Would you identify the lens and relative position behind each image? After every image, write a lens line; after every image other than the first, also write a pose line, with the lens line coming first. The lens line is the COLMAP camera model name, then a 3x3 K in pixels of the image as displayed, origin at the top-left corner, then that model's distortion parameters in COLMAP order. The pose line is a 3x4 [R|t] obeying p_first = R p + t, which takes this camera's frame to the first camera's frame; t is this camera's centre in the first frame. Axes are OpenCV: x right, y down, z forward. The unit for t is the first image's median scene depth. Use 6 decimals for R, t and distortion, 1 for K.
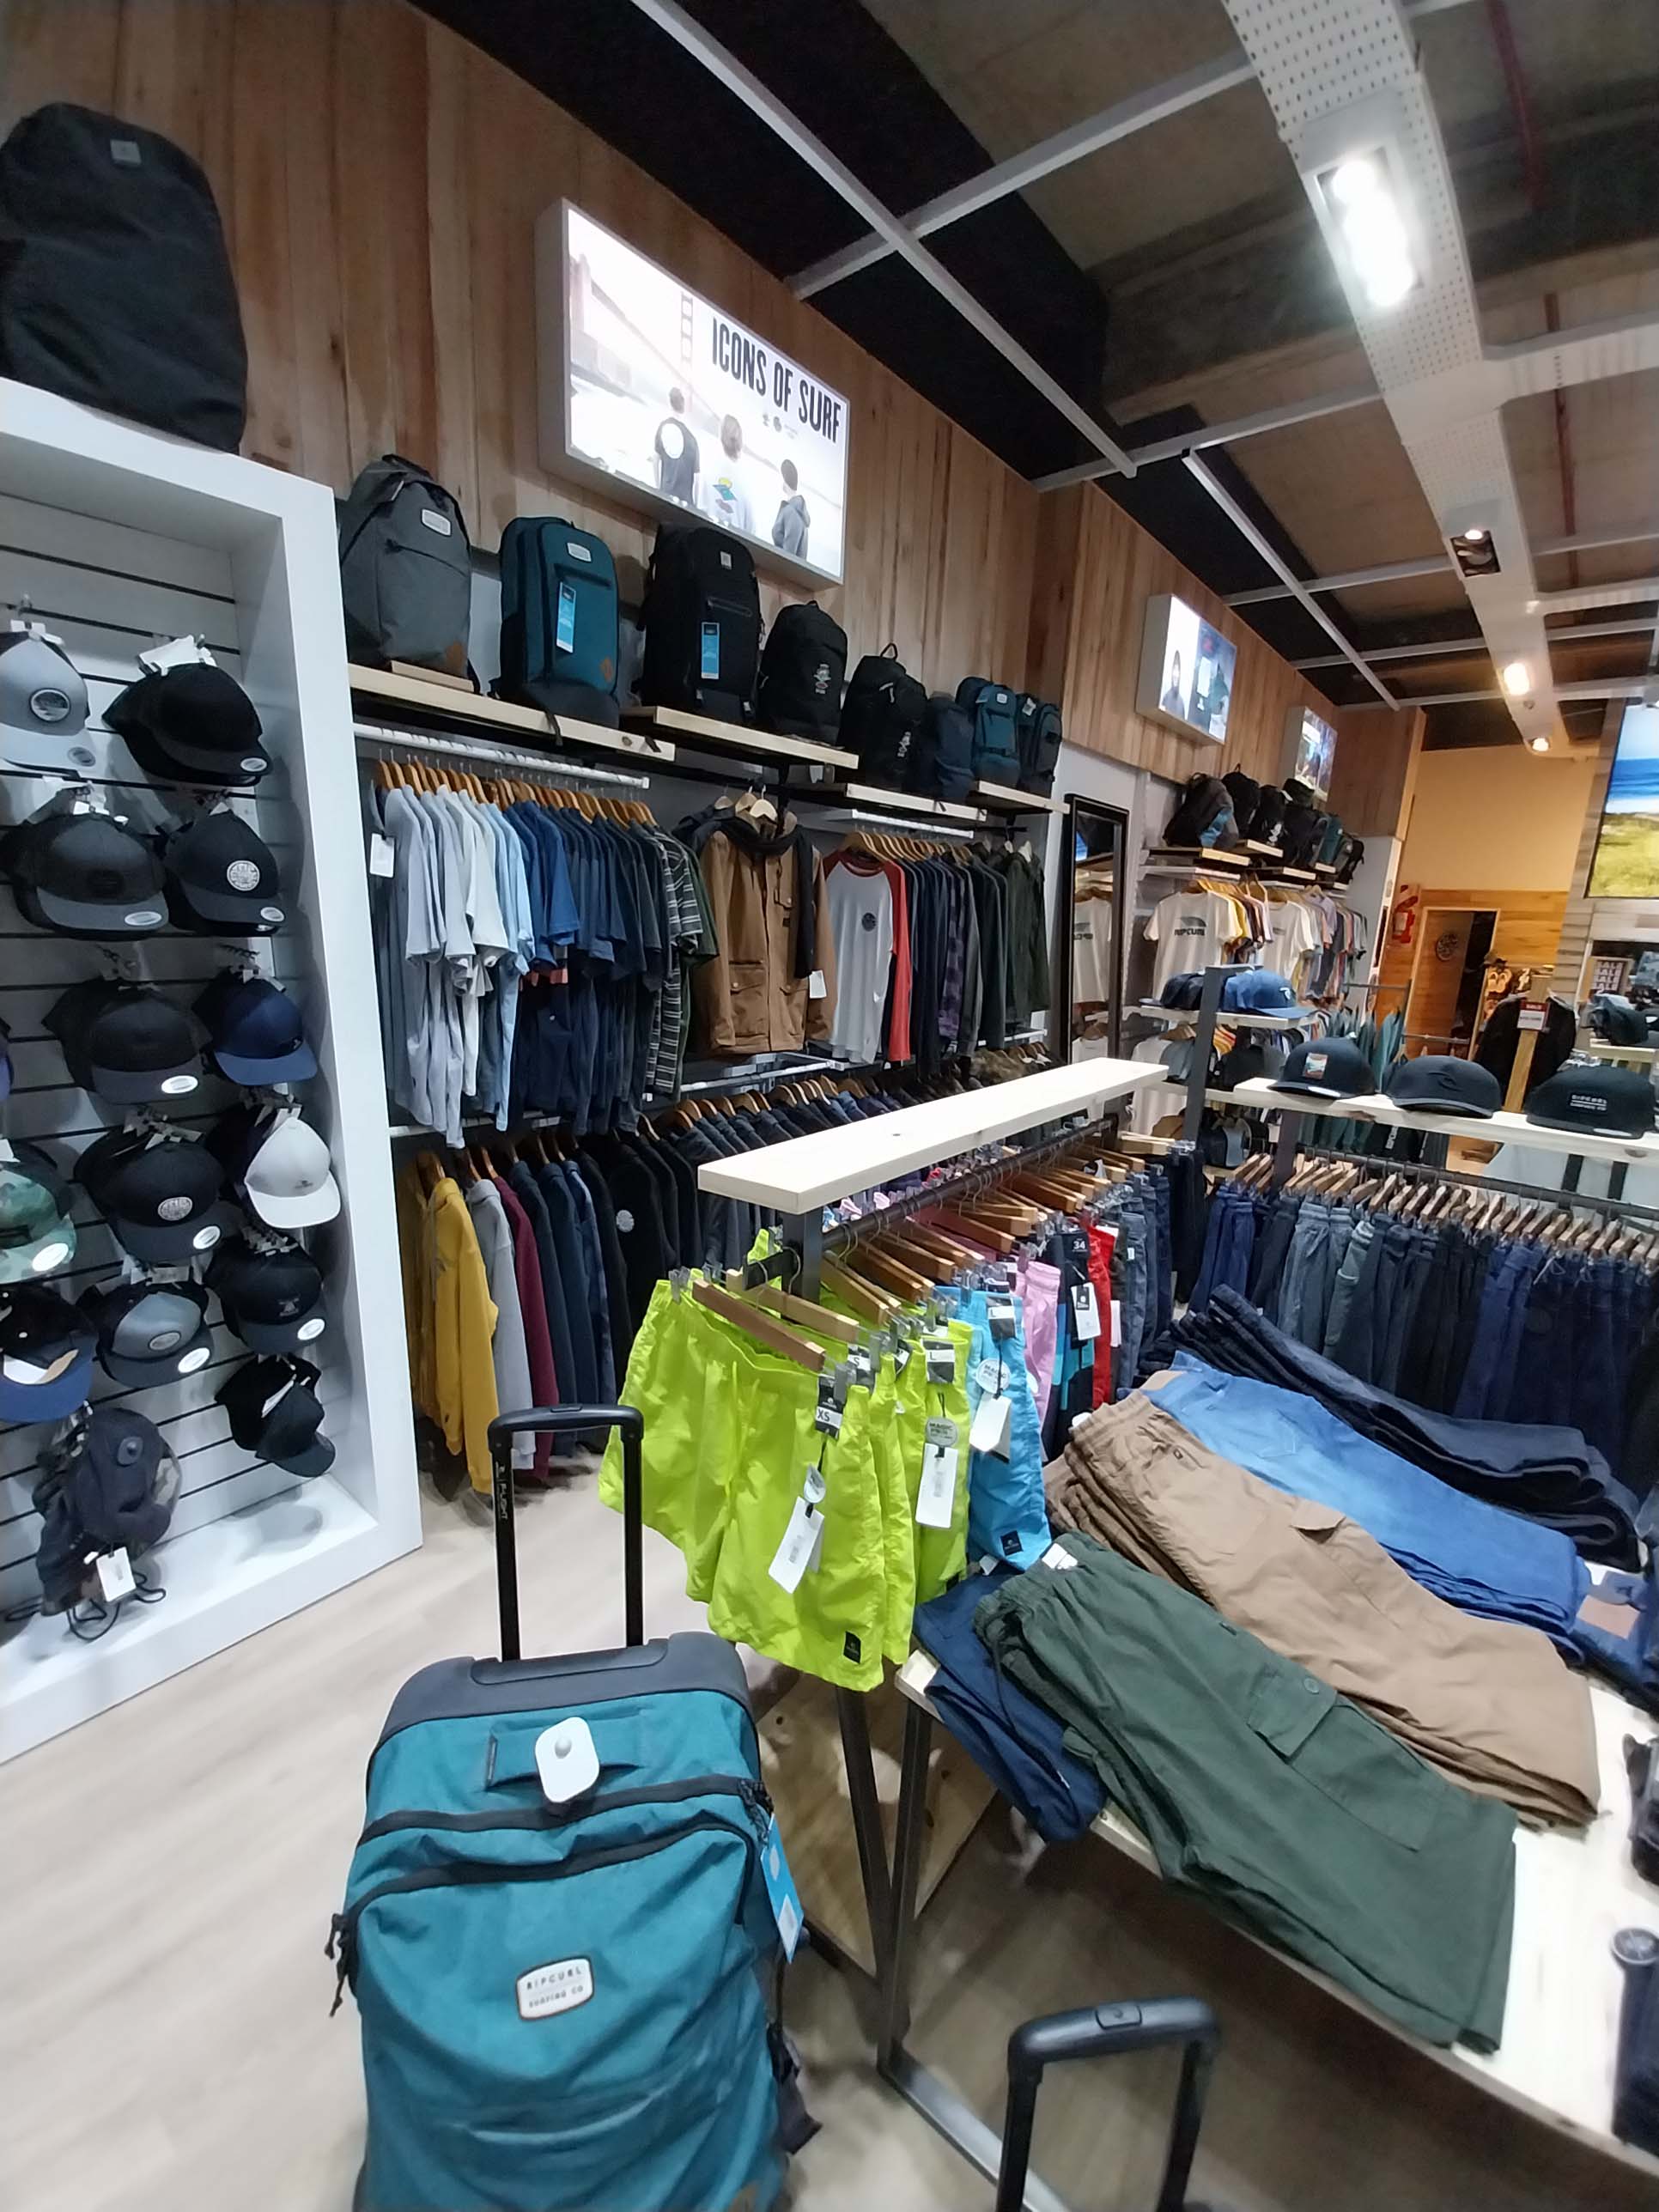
lens RADIAL K [[903.4, 0, 829.5], [0, 903.4, 1106.0], [0, 0, 1]] dist [0.000759, 0.000038]
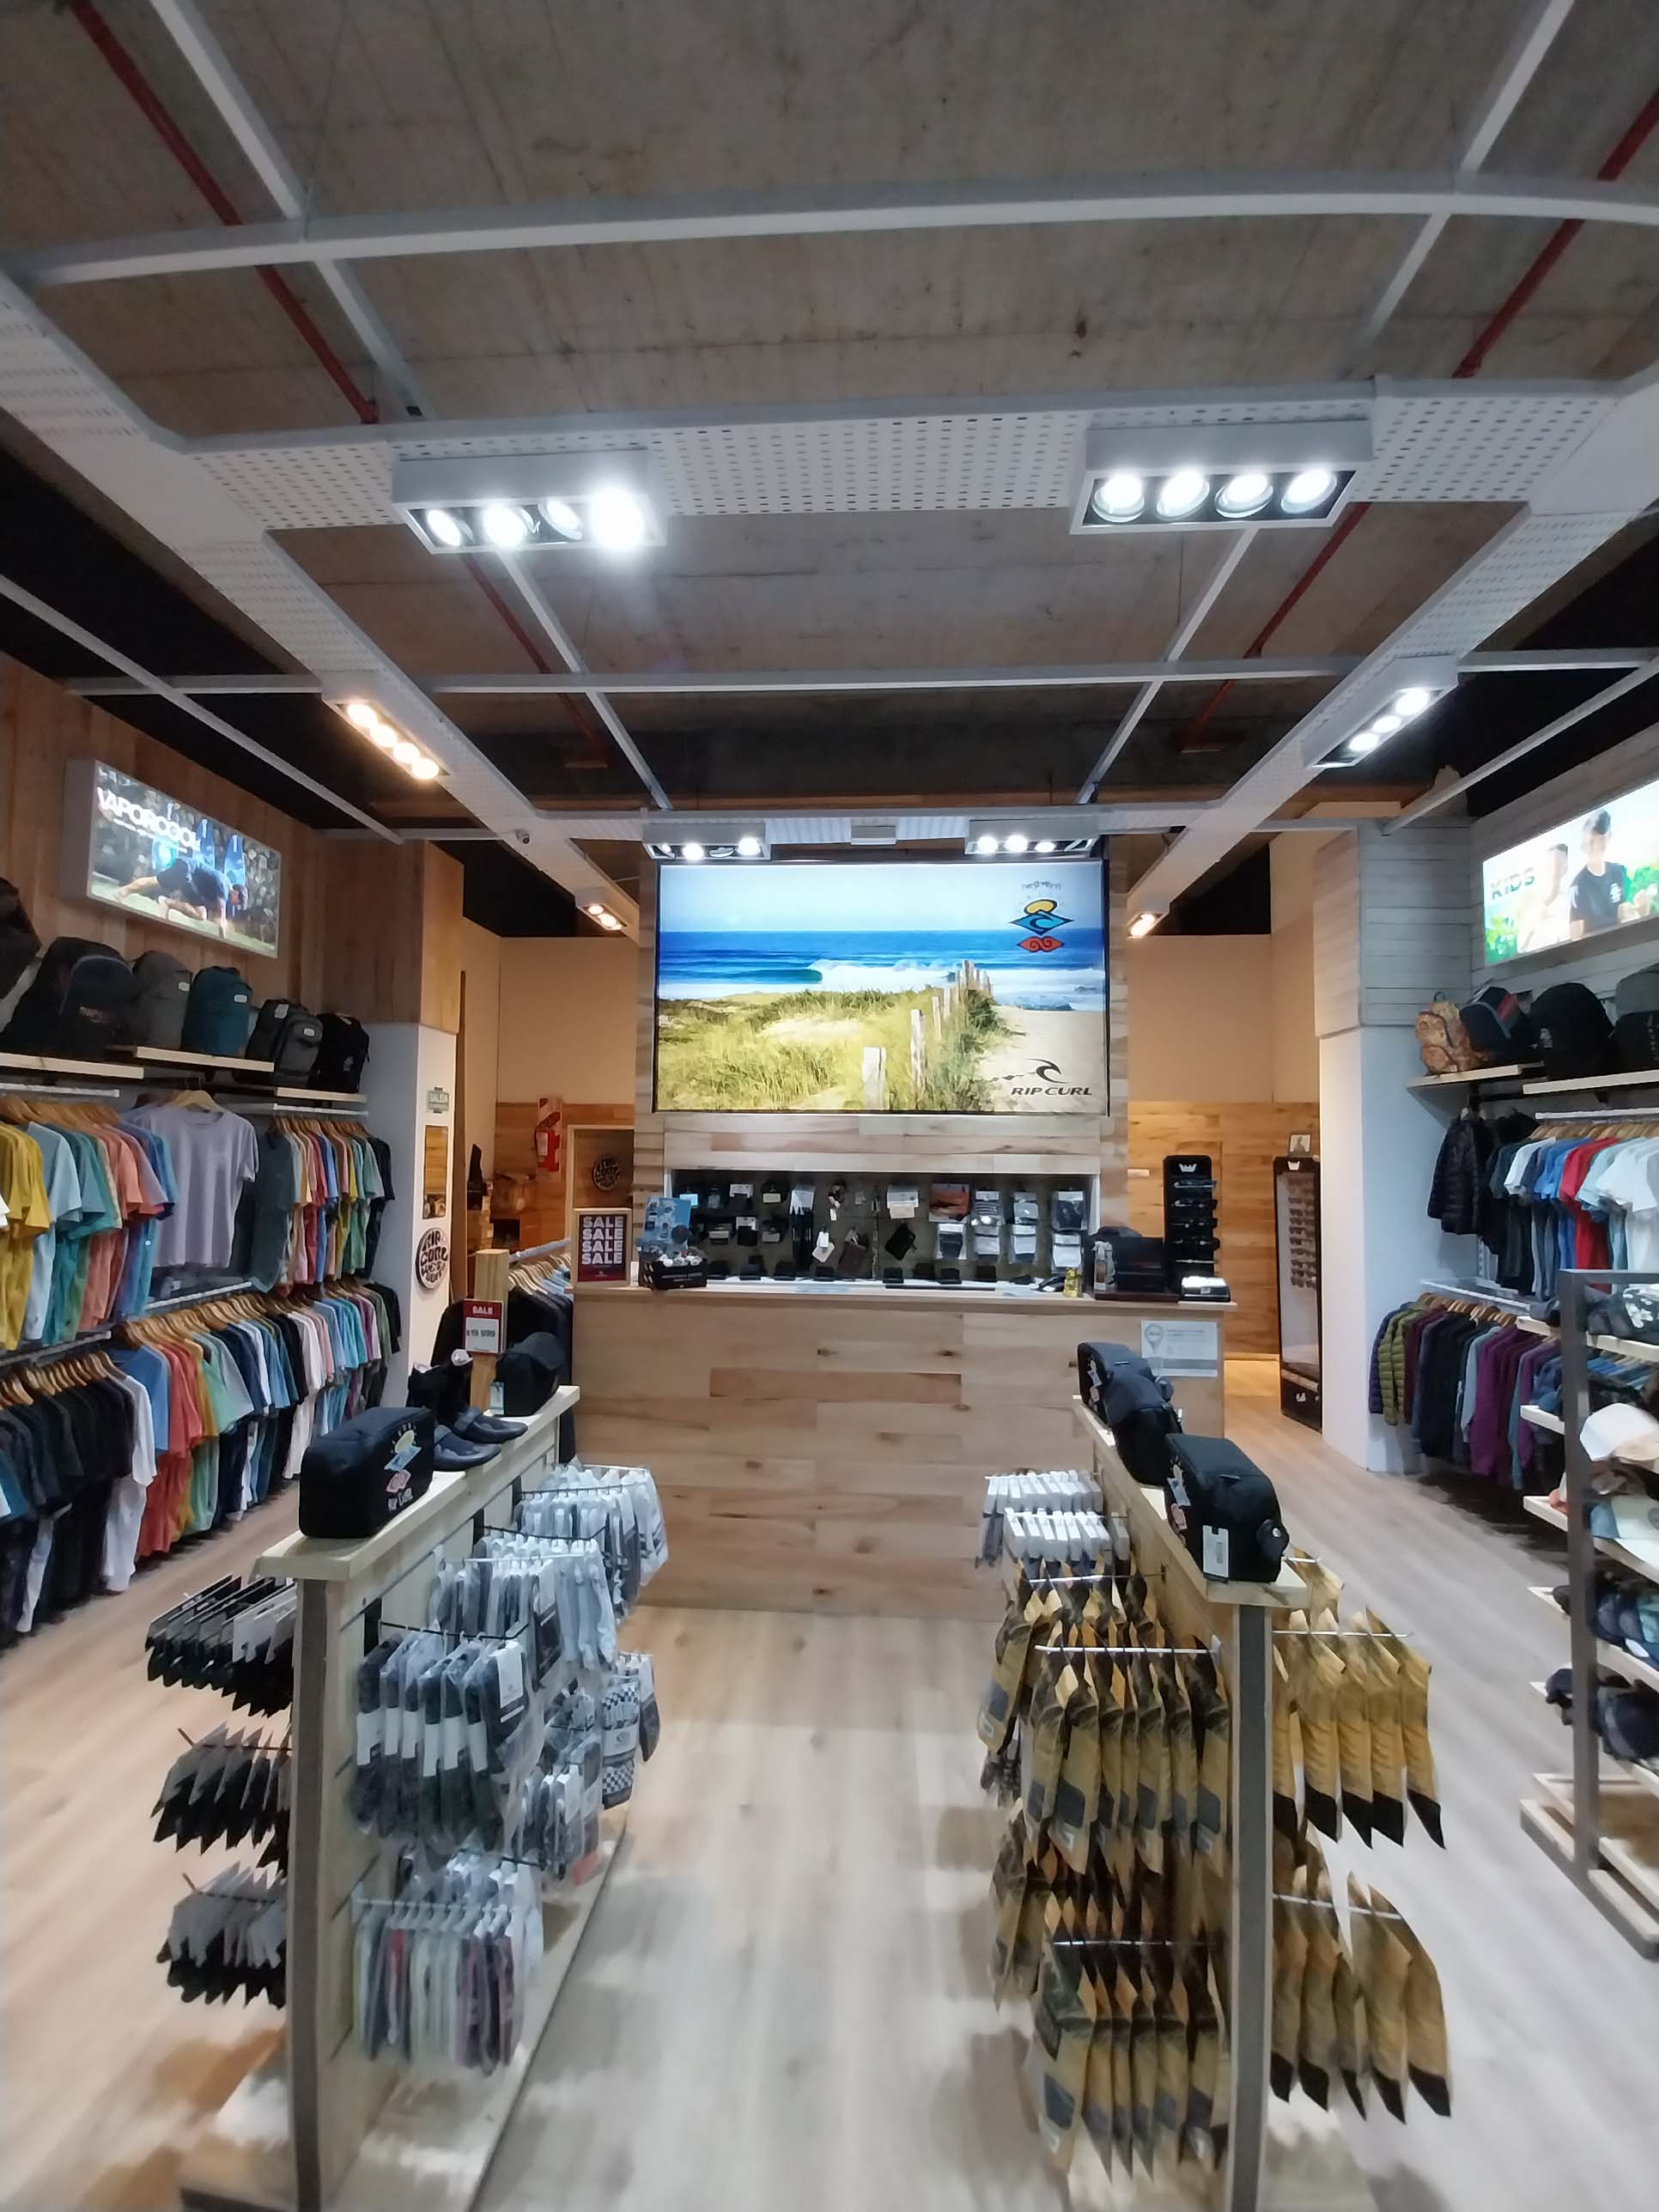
lens RADIAL K [[903.4, 0, 829.5], [0, 903.4, 1106.0], [0, 0, 1]] dist [0.000759, 0.000038]
pose [[0.799202, -0.001988, 0.601059, 0.526326], [0.144071, 0.971477, -0.188351, -0.081796], [-0.583540, 0.237126, 0.776693, 0.369935]]
